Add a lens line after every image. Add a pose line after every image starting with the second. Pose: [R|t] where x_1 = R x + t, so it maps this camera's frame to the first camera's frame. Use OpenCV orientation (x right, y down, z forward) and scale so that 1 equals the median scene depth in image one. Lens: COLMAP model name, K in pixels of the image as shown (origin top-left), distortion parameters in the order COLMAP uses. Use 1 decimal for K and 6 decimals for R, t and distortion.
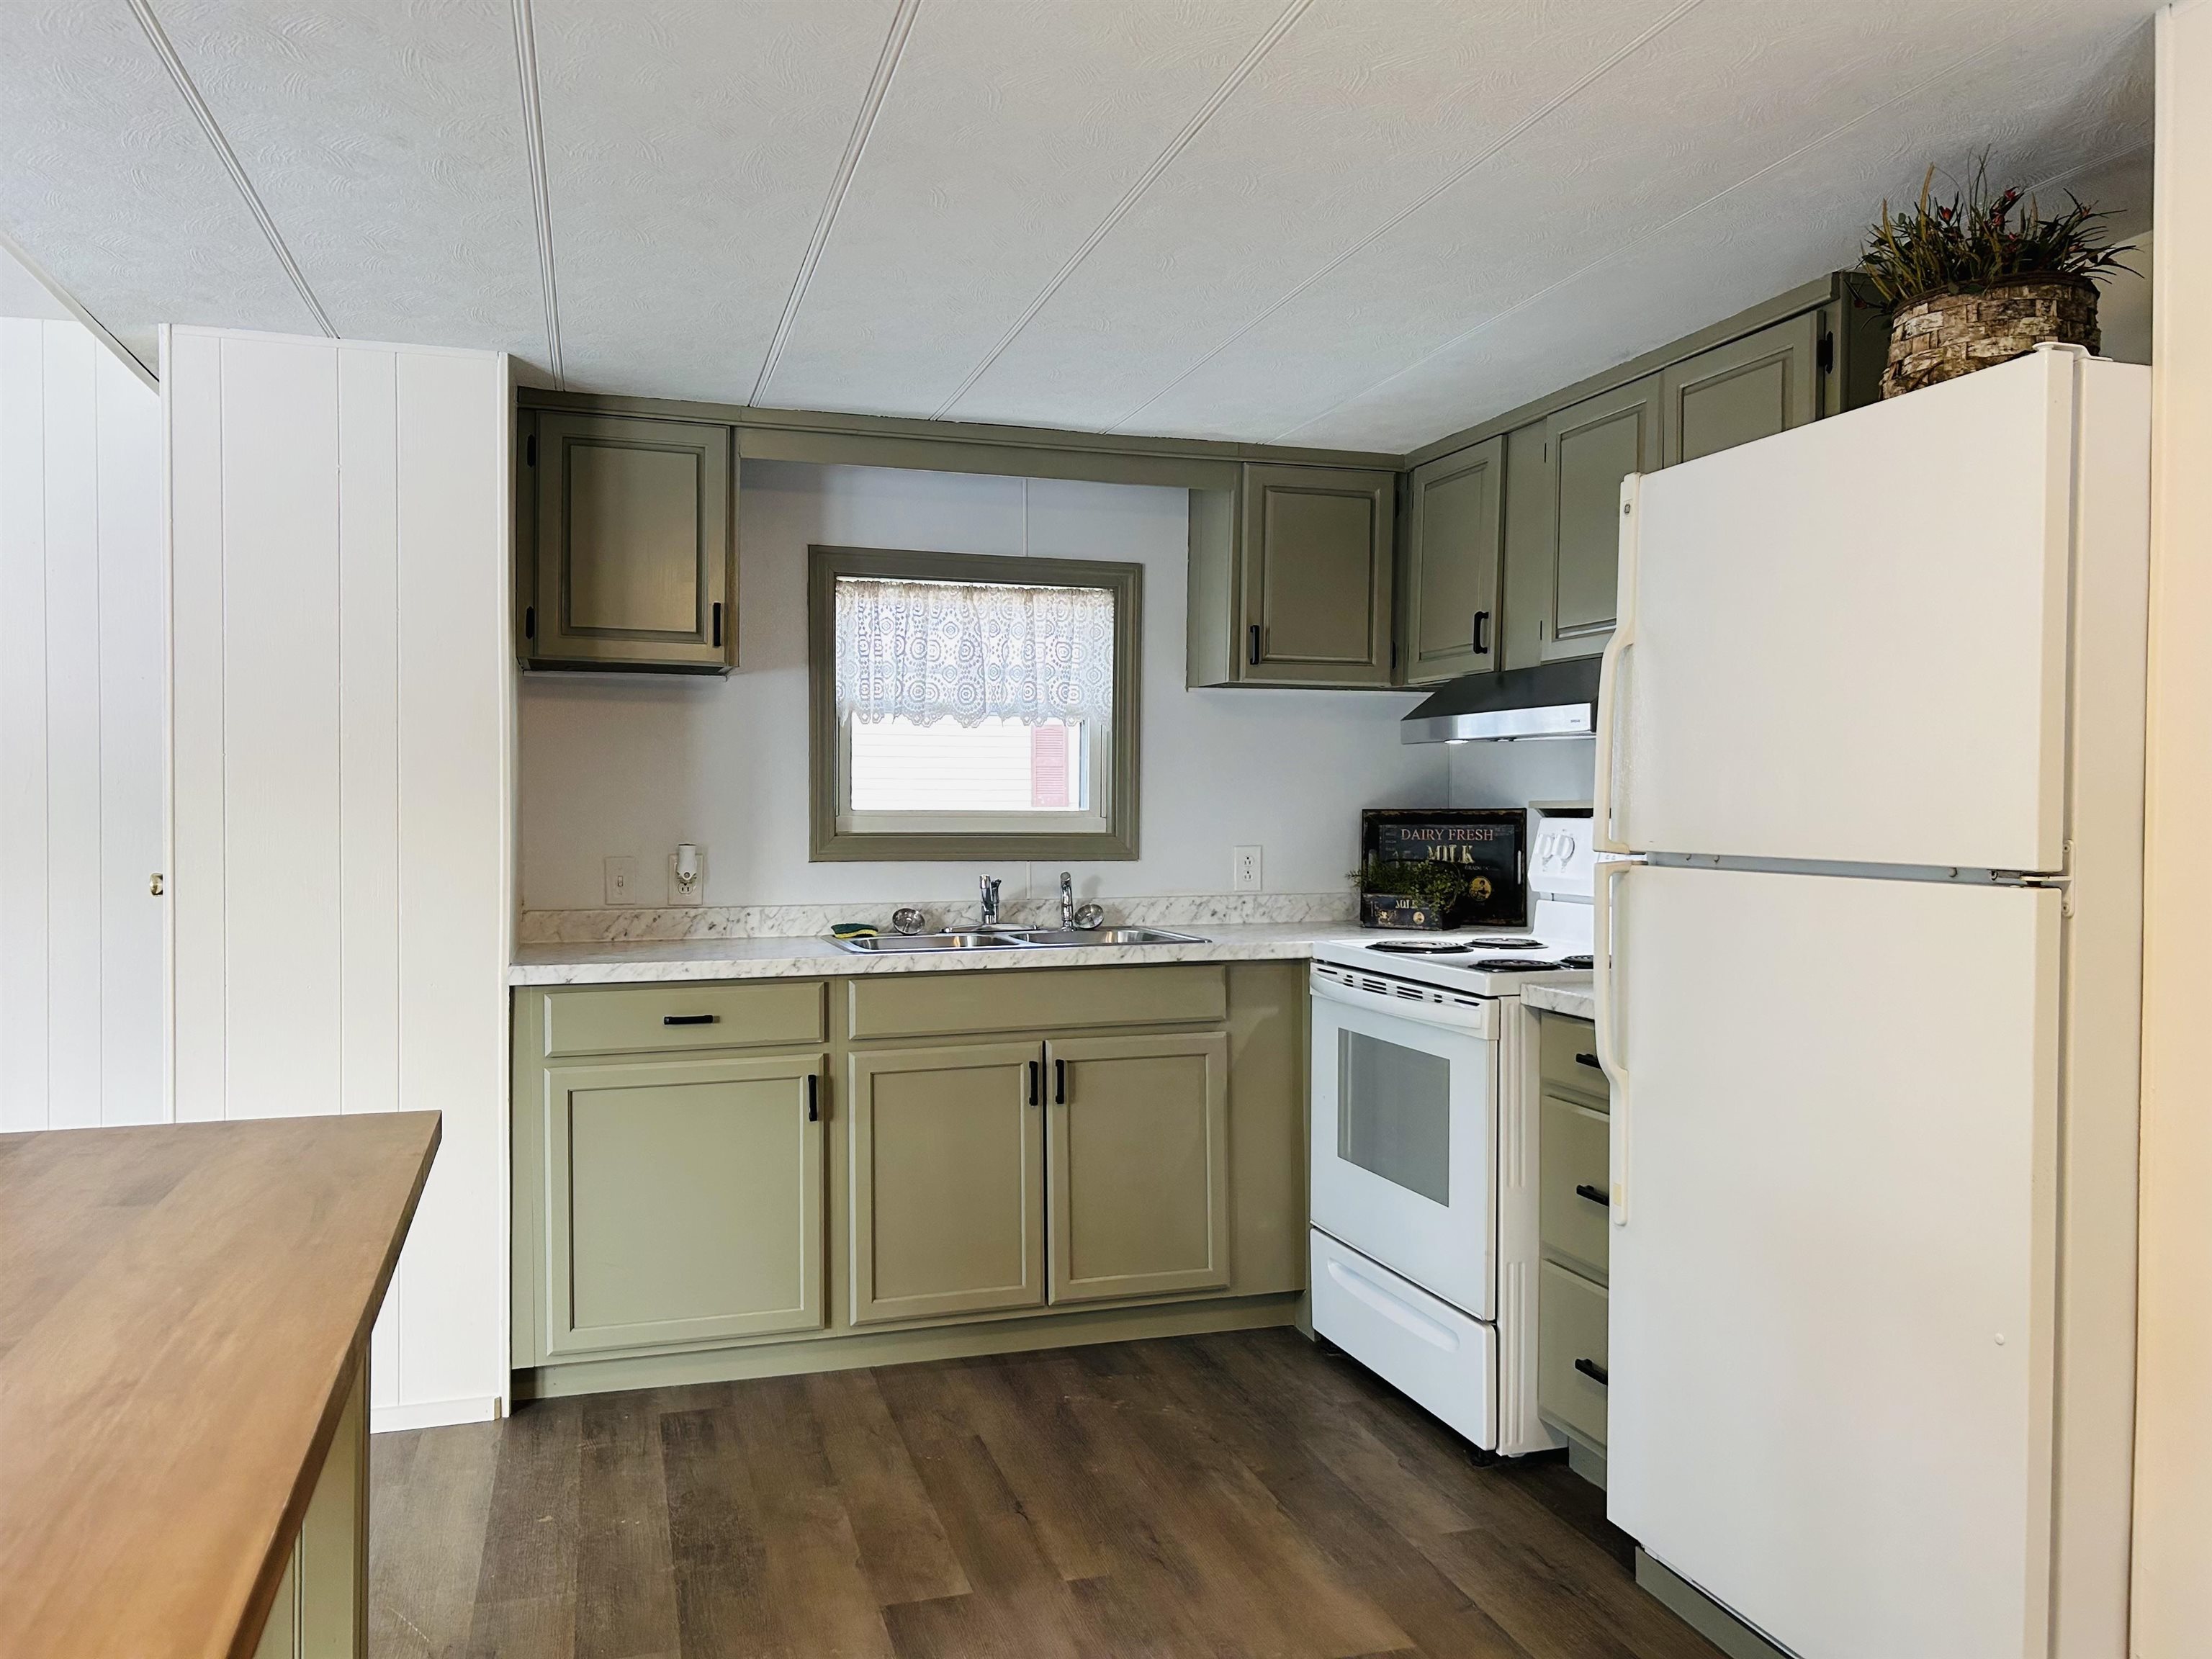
lens RADIAL K [[1643.0, 0, 1104.0], [0, 1643.0, 833.8], [0, 0, 1]] dist [0.083324, -0.113117]
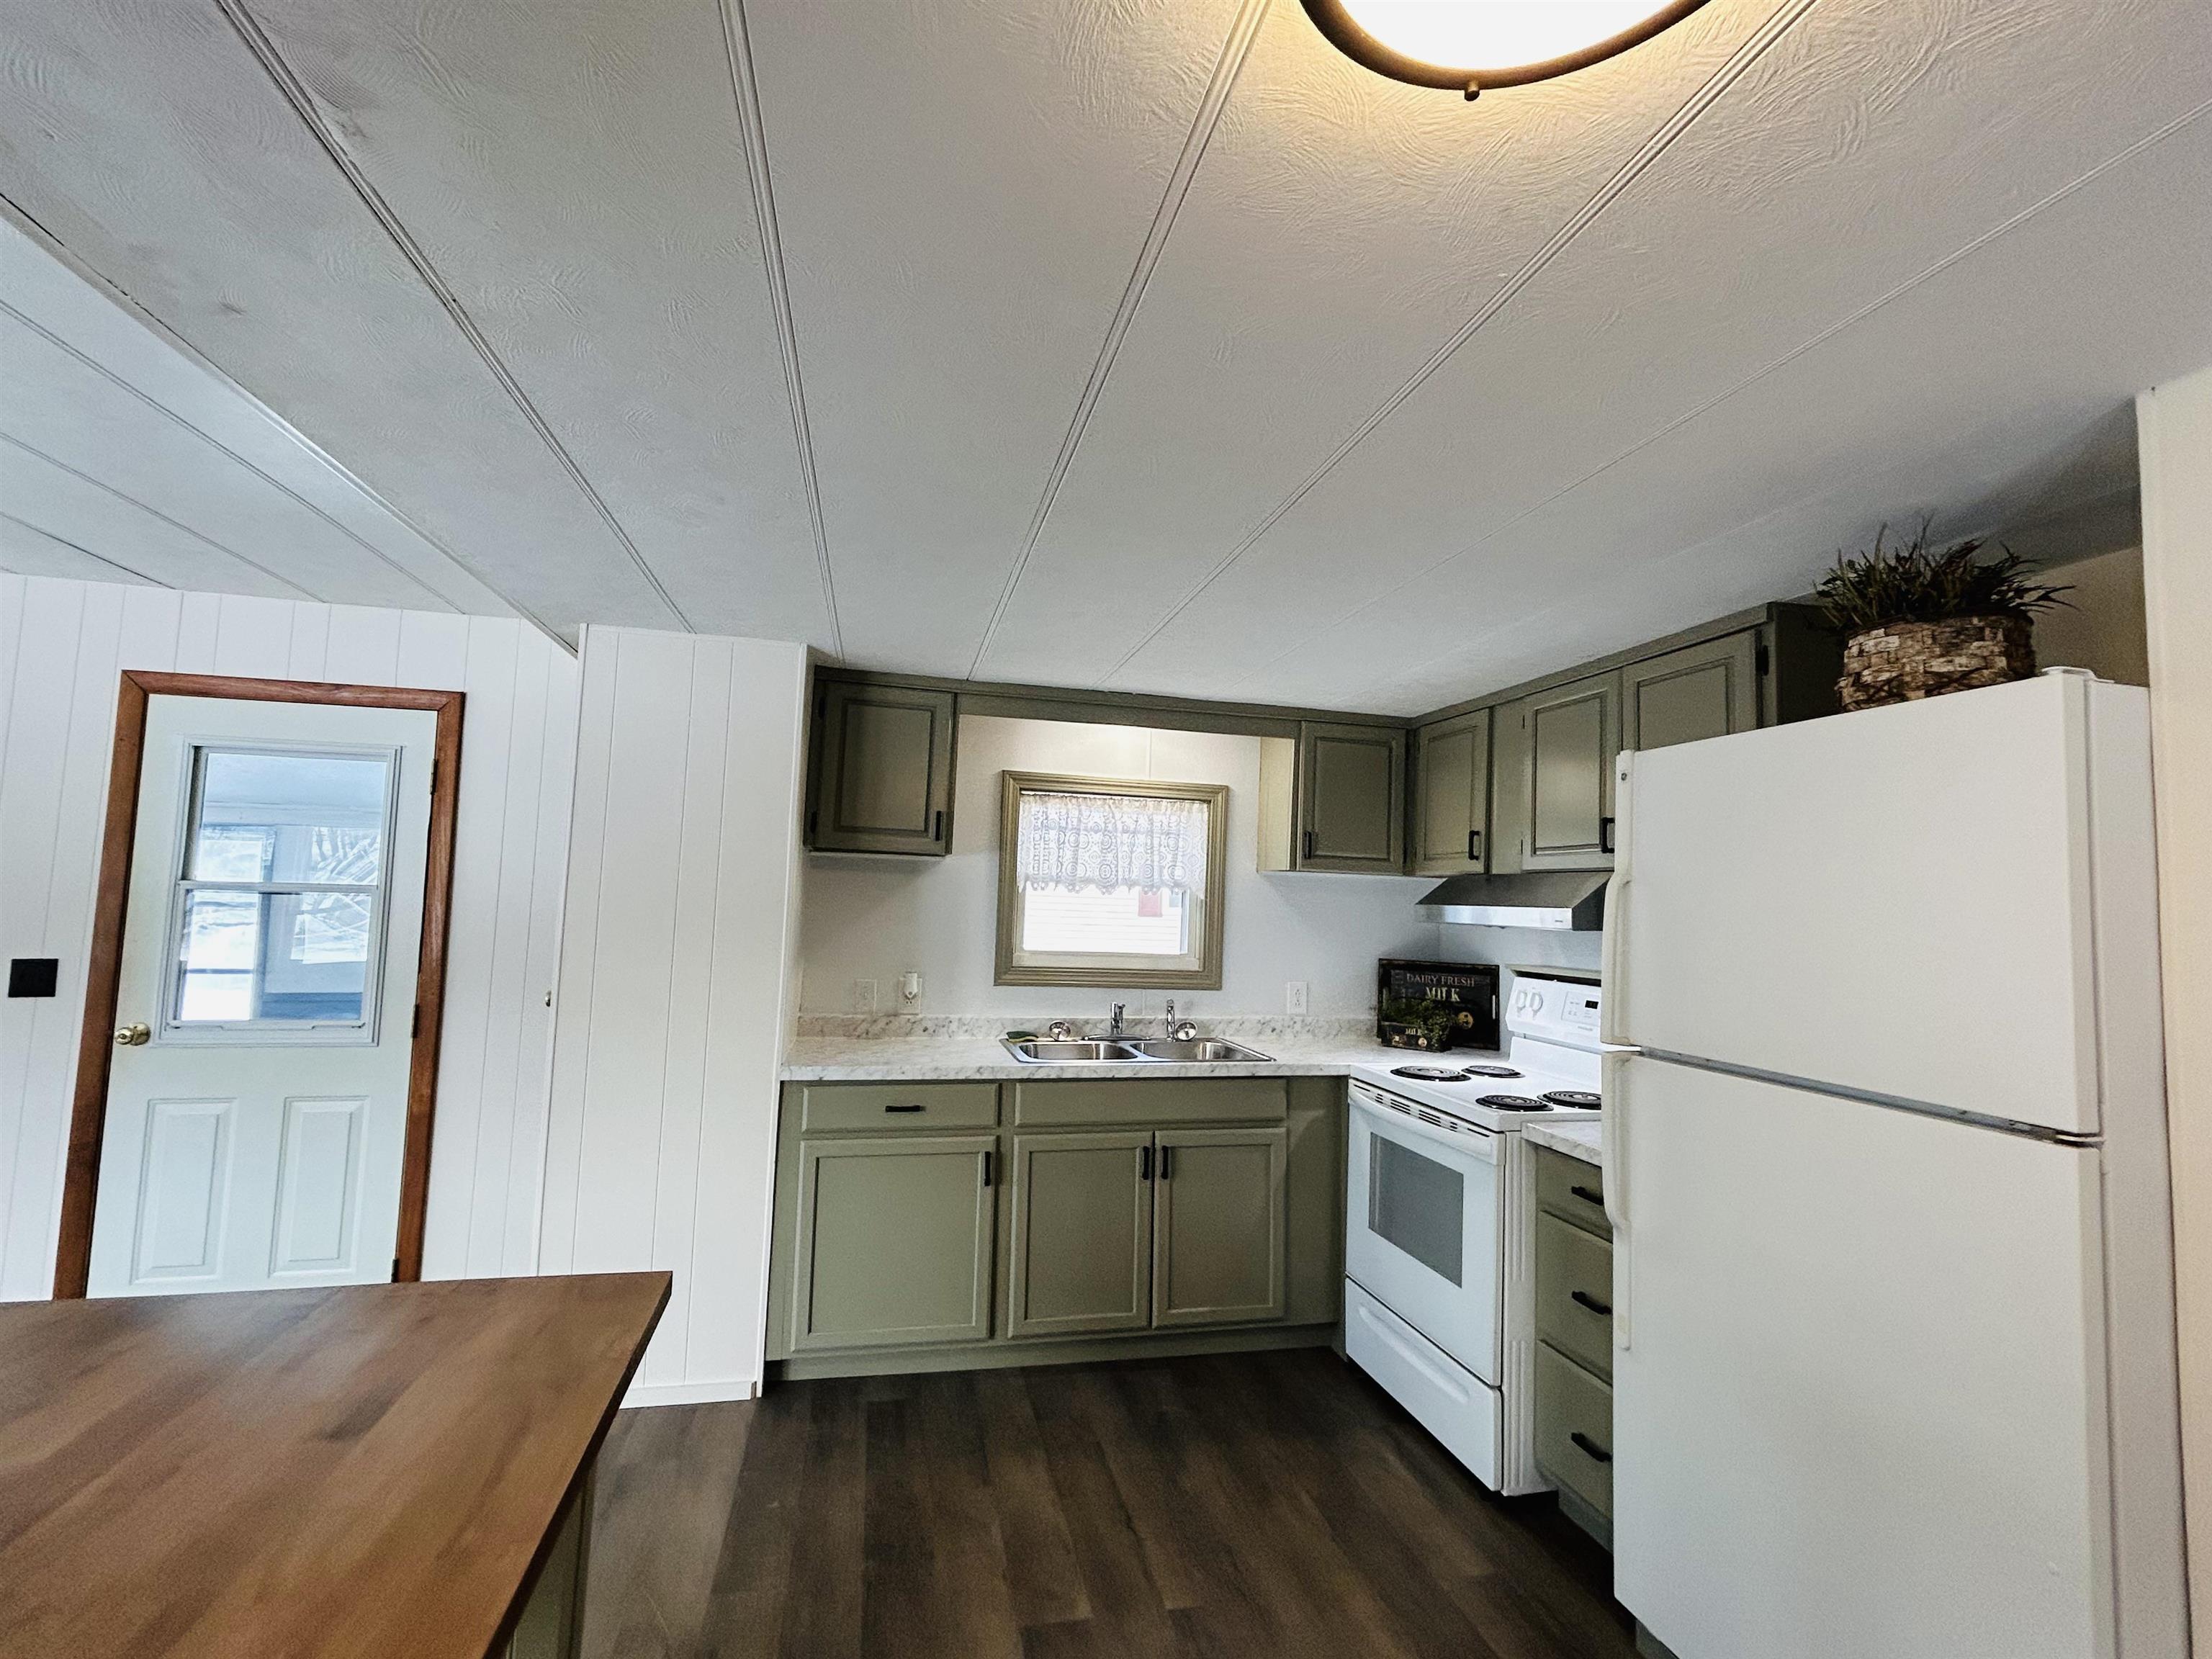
lens RADIAL K [[998.4, 0, 1107.5], [0, 998.4, 823.3], [0, 0, 1]] dist [0.001961, -0.000585]
pose [[0.996883, 0.026718, -0.074227, -0.020920], [-0.033928, 0.994644, -0.097635, -0.050093], [0.071220, 0.099849, 0.992450, 0.143125]]
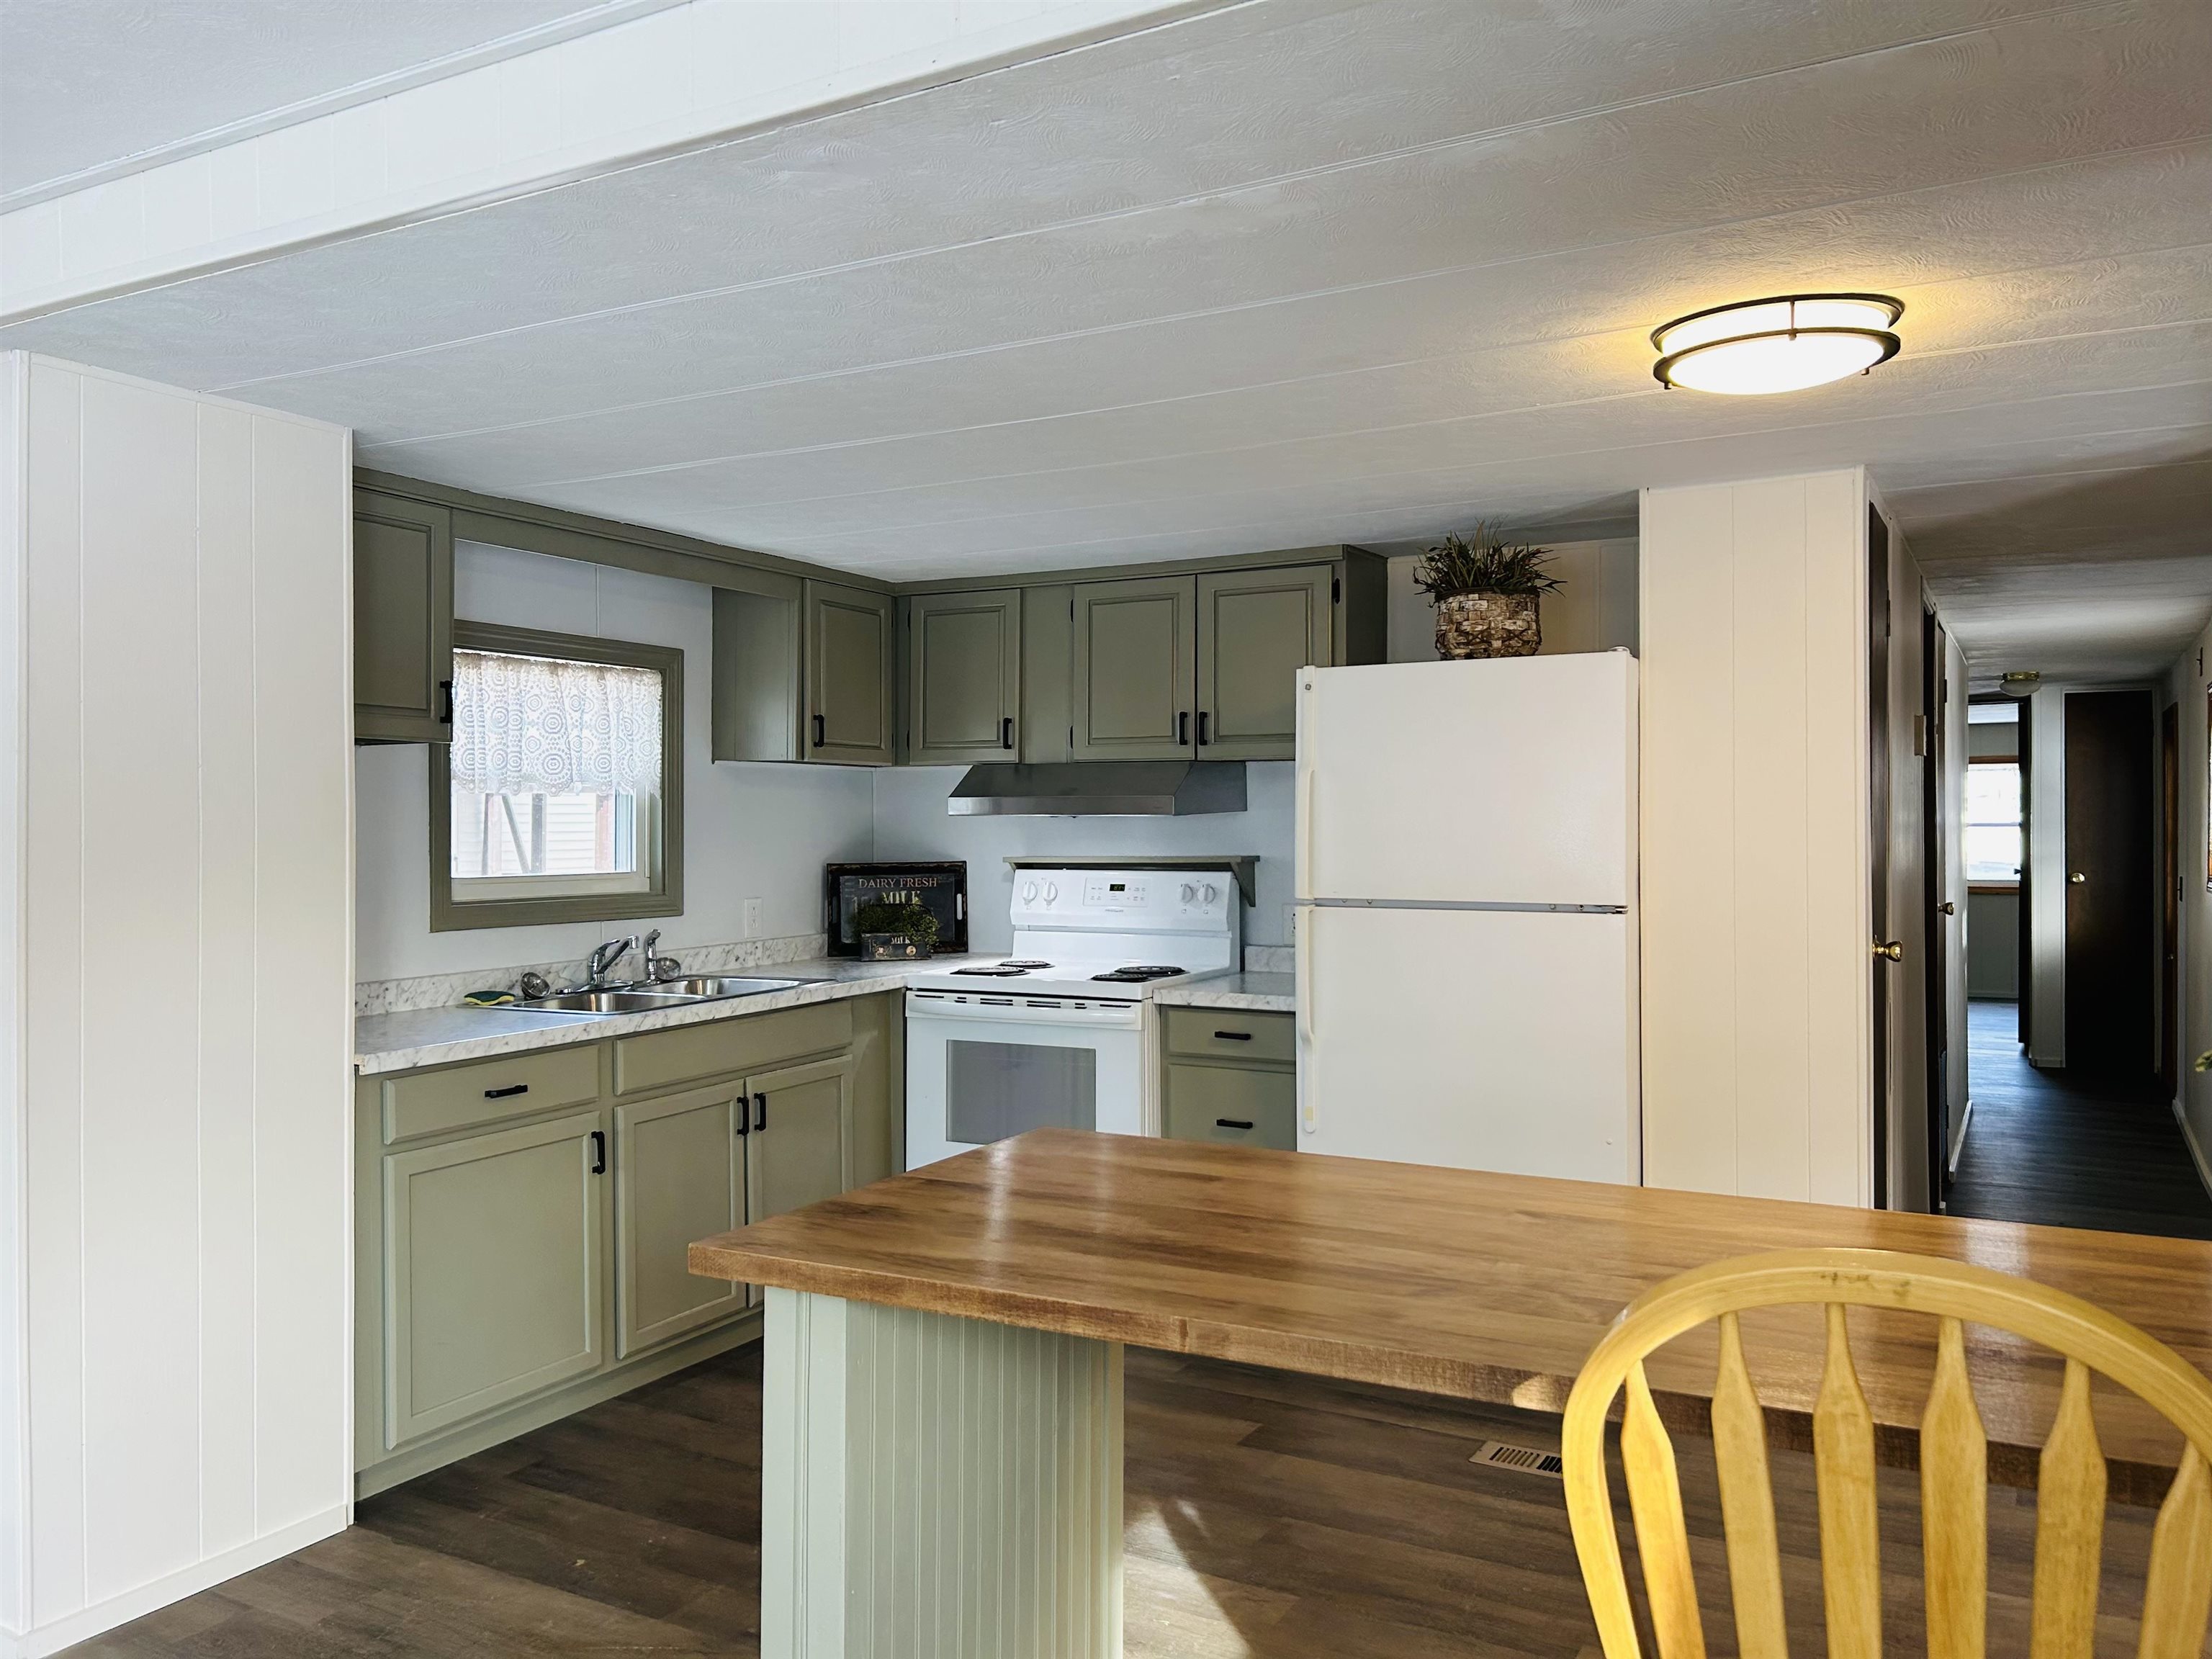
lens RADIAL K [[1643.0, 0, 1104.0], [0, 1643.0, 833.8], [0, 0, 1]] dist [0.083324, -0.113117]
pose [[0.715590, -0.010848, 0.698436, -0.688506], [0.018631, 0.999820, -0.003560, -0.036727], [-0.698272, 0.015560, 0.715664, -0.003212]]
